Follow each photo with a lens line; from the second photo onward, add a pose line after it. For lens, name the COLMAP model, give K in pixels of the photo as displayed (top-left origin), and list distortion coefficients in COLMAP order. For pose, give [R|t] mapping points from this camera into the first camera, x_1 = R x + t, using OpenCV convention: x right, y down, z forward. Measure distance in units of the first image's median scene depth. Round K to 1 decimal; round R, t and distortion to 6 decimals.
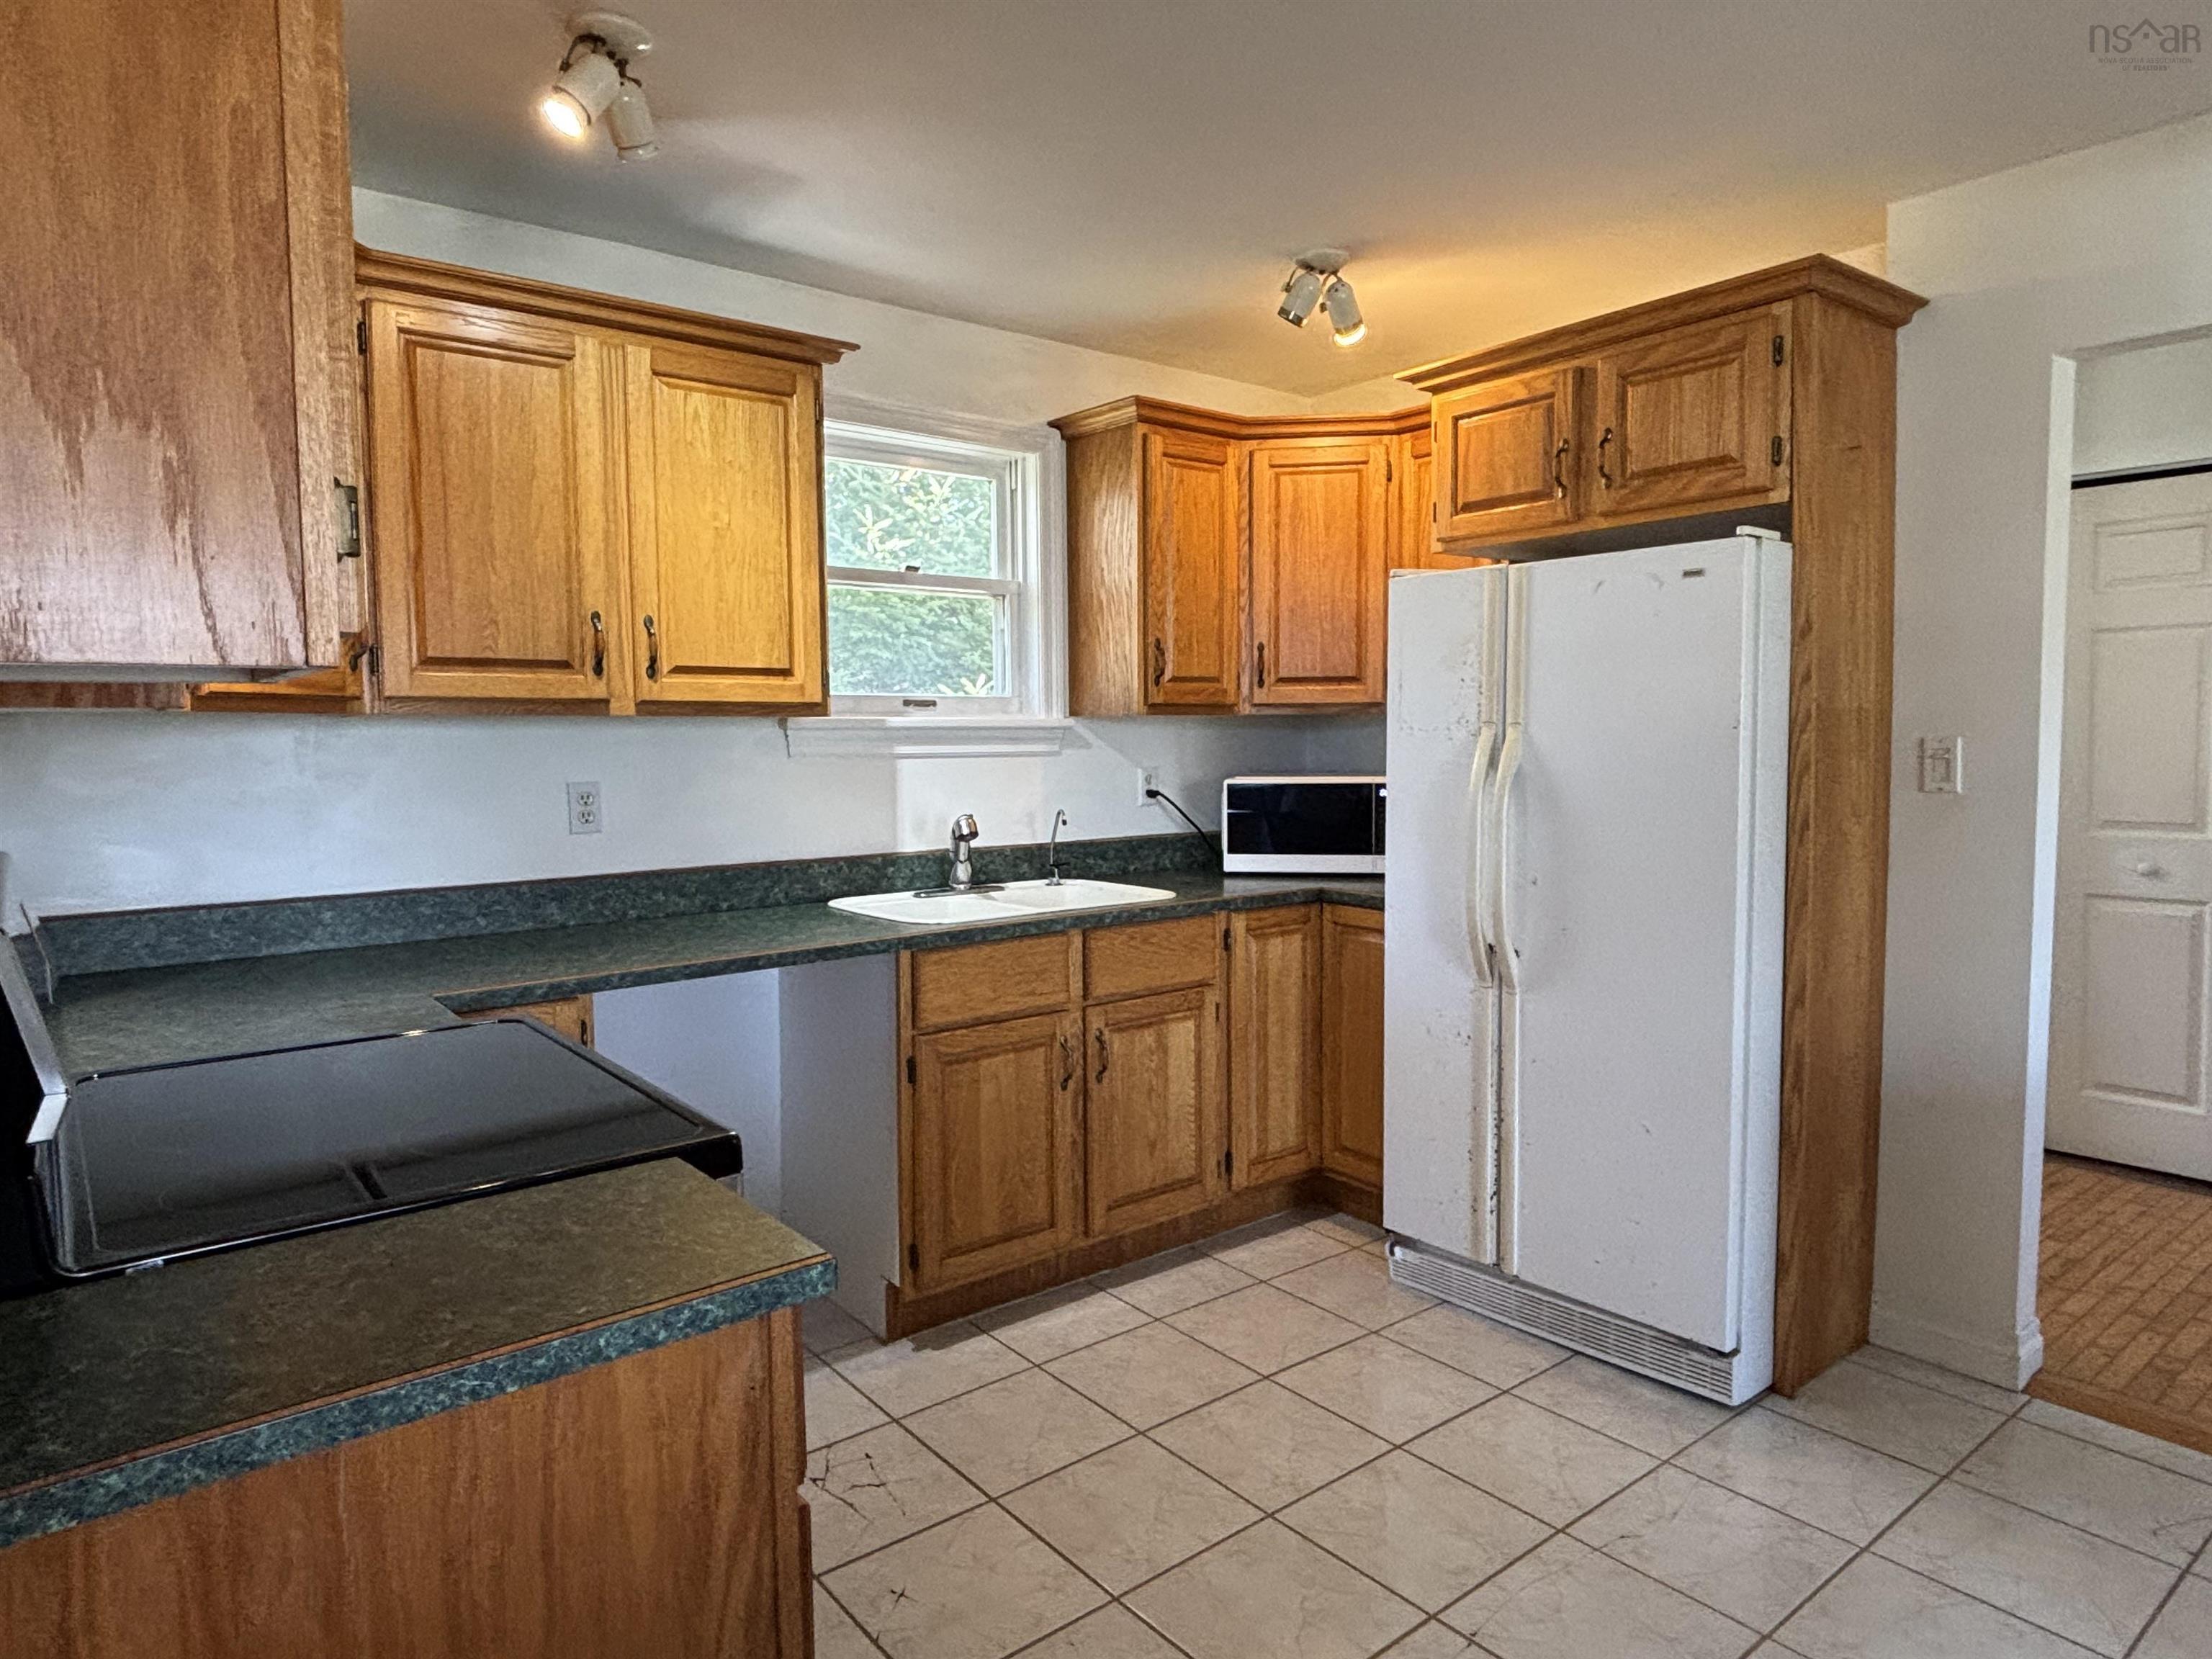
lens RADIAL K [[1322.5, 0, 1109.9], [0, 1322.5, 826.3], [0, 0, 1]] dist [0.045635, -0.001047]
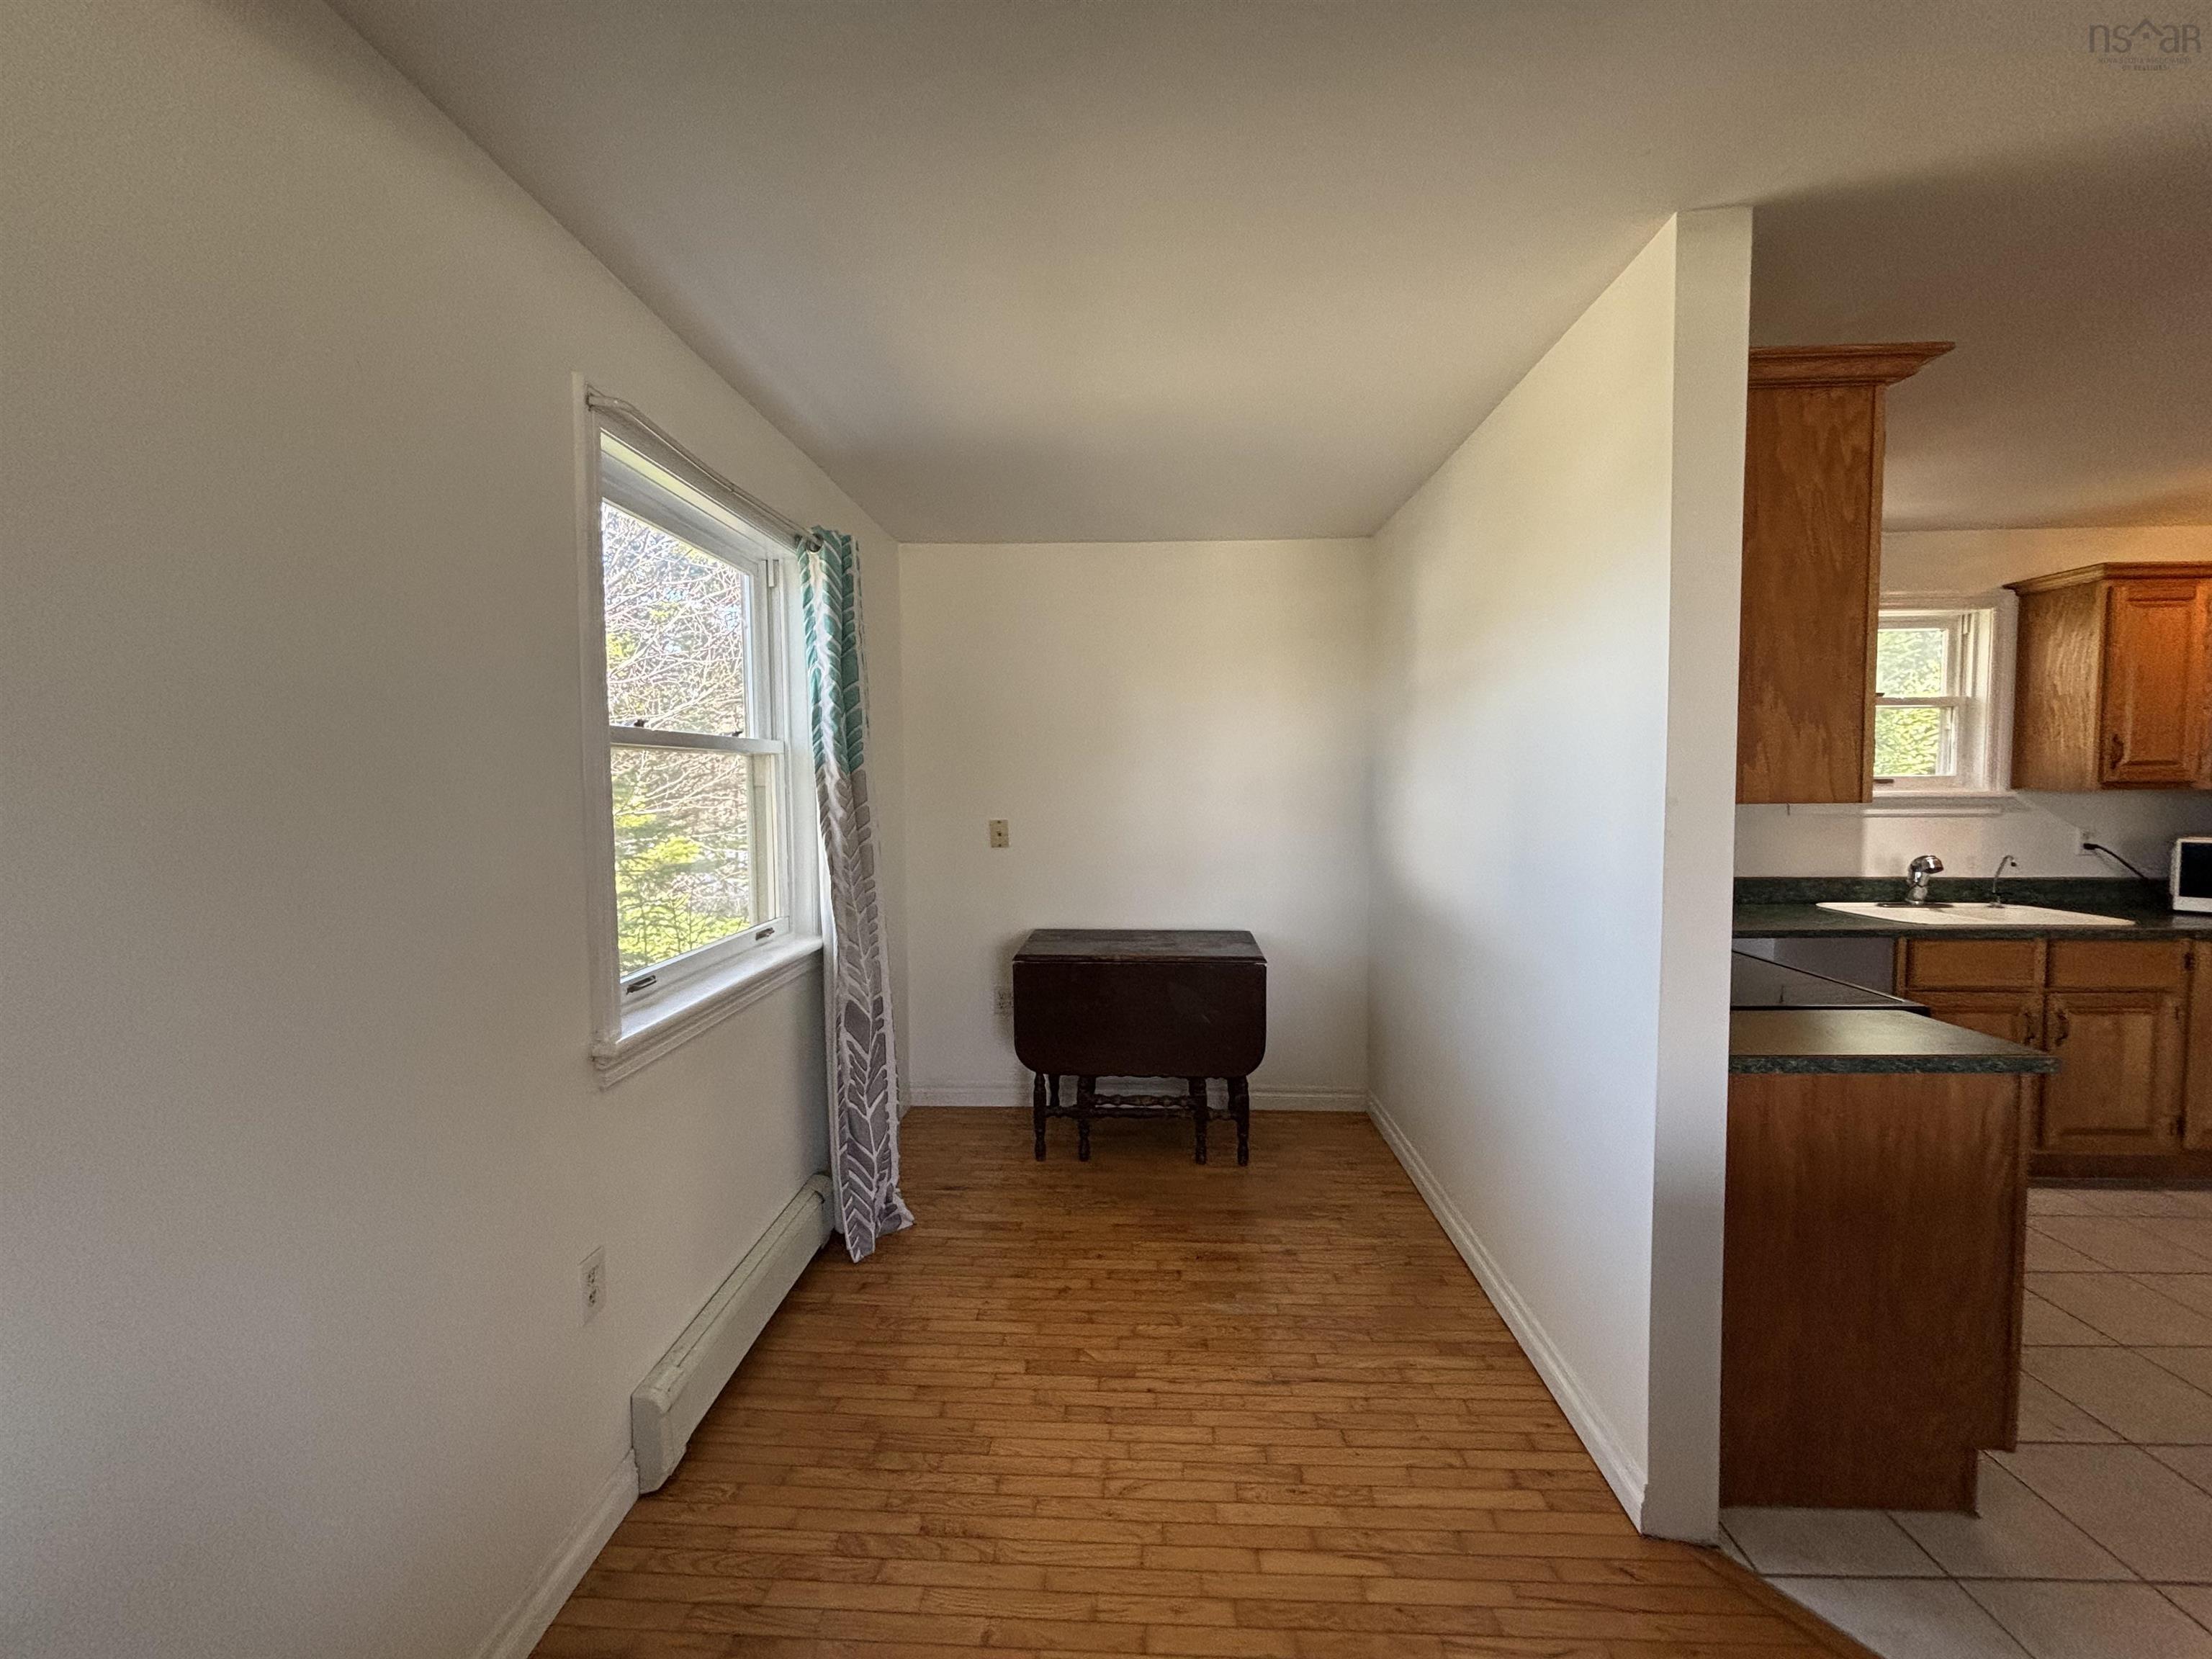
lens RADIAL K [[879.7, 0, 1095.4], [0, 879.7, 830.5], [0, 0, 1]] dist [-0.000759, -0.001018]
pose [[0.742727, 0.038915, -0.668463, -0.140919], [-0.046463, 0.998899, 0.006526, 0.000287], [0.667981, 0.026212, 0.743717, -0.384187]]
